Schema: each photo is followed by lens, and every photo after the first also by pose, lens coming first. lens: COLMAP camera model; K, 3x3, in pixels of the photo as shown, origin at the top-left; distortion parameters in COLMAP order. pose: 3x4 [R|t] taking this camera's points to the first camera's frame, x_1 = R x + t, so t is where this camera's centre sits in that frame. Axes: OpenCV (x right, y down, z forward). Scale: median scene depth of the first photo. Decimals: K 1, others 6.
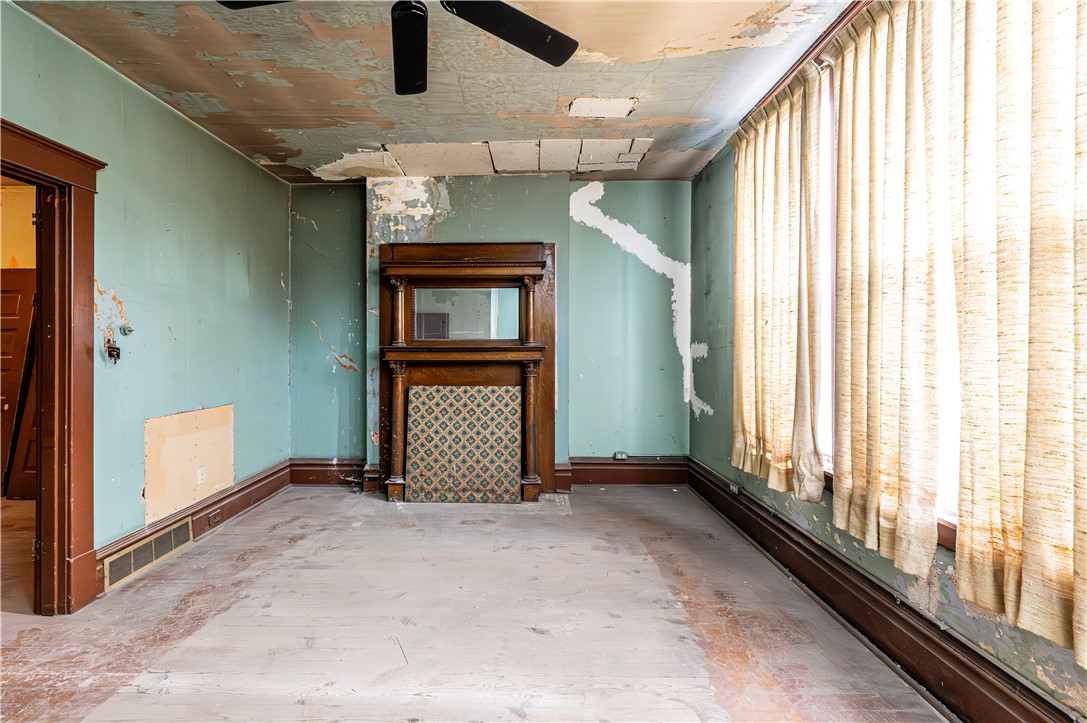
lens RADIAL K [[490.4, 0, 543.5], [0, 490.4, 351.3], [0, 0, 1]] dist [0.000386, -0.000008]
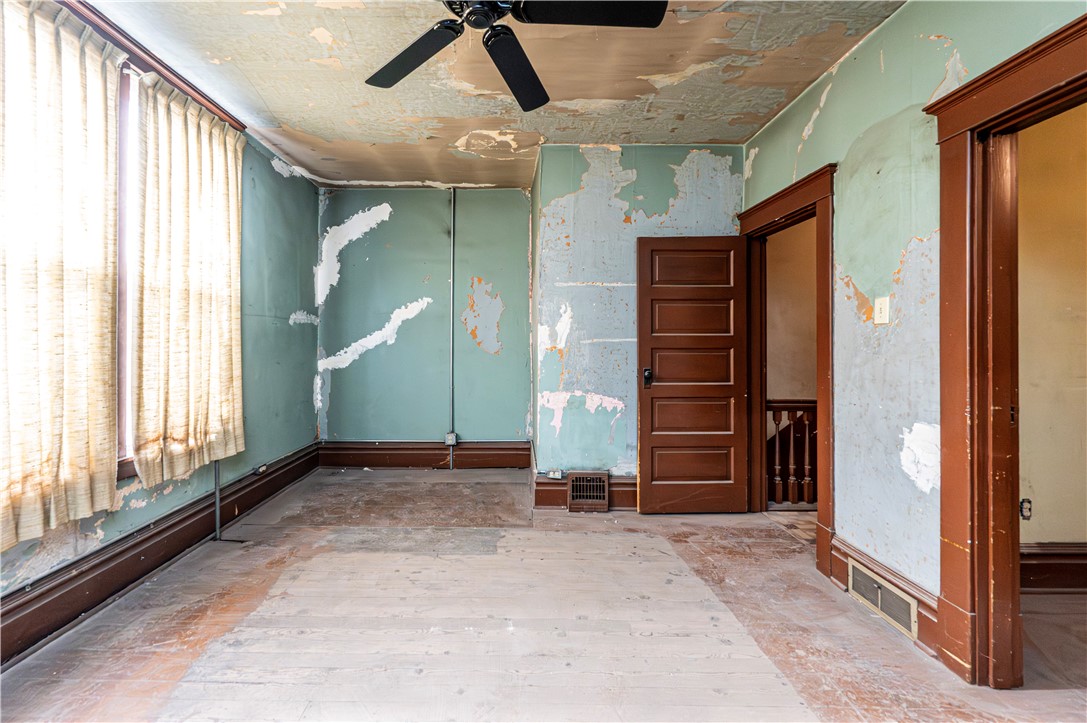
lens RADIAL K [[441.9, 0, 523.8], [0, 441.9, 348.0], [0, 0, 1]] dist [-0.000691, -0.000181]
pose [[-0.999322, 0.001611, -0.036784, -0.102479], [0.000850, 0.999786, 0.020691, -0.003704], [0.036809, 0.020646, -0.999109, 0.851888]]
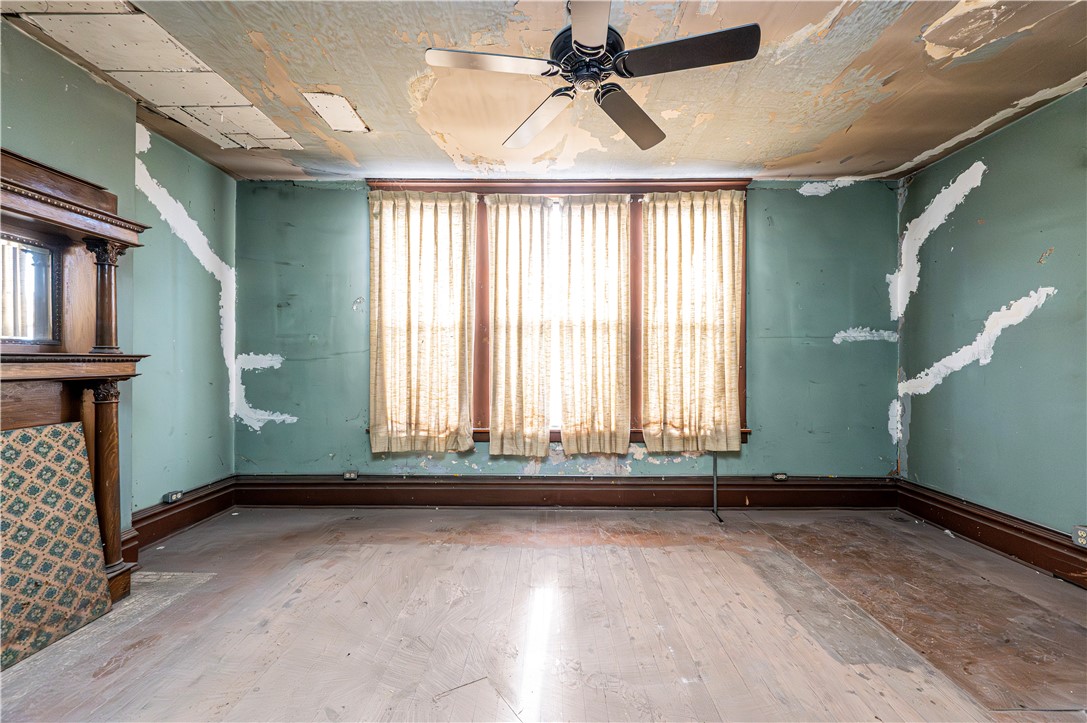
lens RADIAL K [[437.4, 0, 544.3], [0, 437.4, 369.2], [0, 0, 1]] dist [0.000055, 0.000112]
pose [[-0.019085, -0.015195, 0.999702, -0.593444], [0.004883, 0.999871, 0.015291, 0.003202], [-0.999806, 0.005173, -0.019008, 0.464087]]
